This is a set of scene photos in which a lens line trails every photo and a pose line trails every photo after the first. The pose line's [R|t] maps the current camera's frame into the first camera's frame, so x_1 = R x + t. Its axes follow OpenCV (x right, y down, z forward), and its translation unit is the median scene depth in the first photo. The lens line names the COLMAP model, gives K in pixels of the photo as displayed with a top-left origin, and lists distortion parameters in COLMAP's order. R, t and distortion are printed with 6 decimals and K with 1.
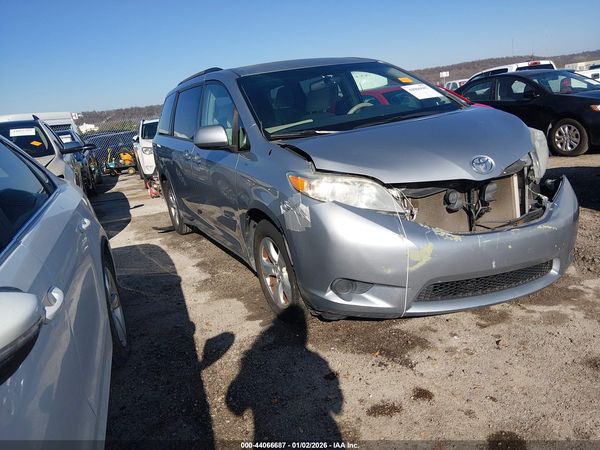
lens RADIAL K [[441.3, 0, 300.0], [0, 441.3, 225.0], [0, 0, 1]] dist [0.077384, -0.148016]
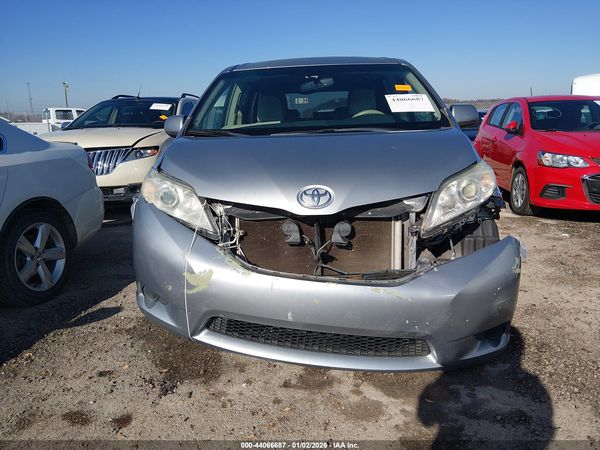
lens RADIAL K [[441.3, 0, 300.0], [0, 441.3, 225.0], [0, 0, 1]] dist [0.077384, -0.148016]
pose [[0.872647, 0.214365, -0.438787, 0.674882], [-0.207851, 0.976097, 0.063495, -0.115876], [0.441910, 0.035793, 0.896345, 0.229627]]
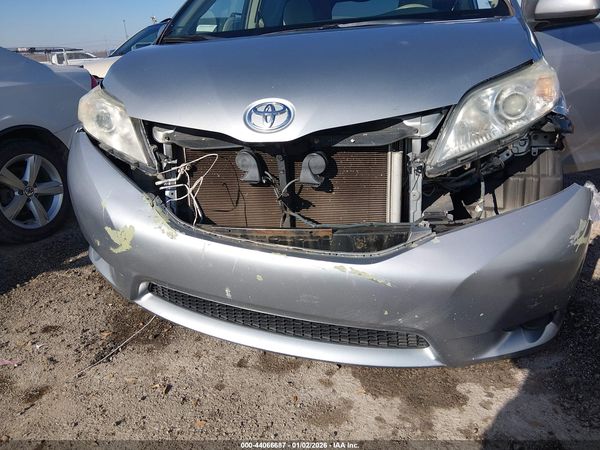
lens RADIAL K [[441.3, 0, 300.0], [0, 441.3, 225.0], [0, 0, 1]] dist [0.077384, -0.148016]
pose [[0.772287, 0.303198, -0.558251, 0.714198], [-0.198008, 0.949866, 0.241967, -0.131049], [0.603627, -0.076330, 0.793604, 0.504048]]
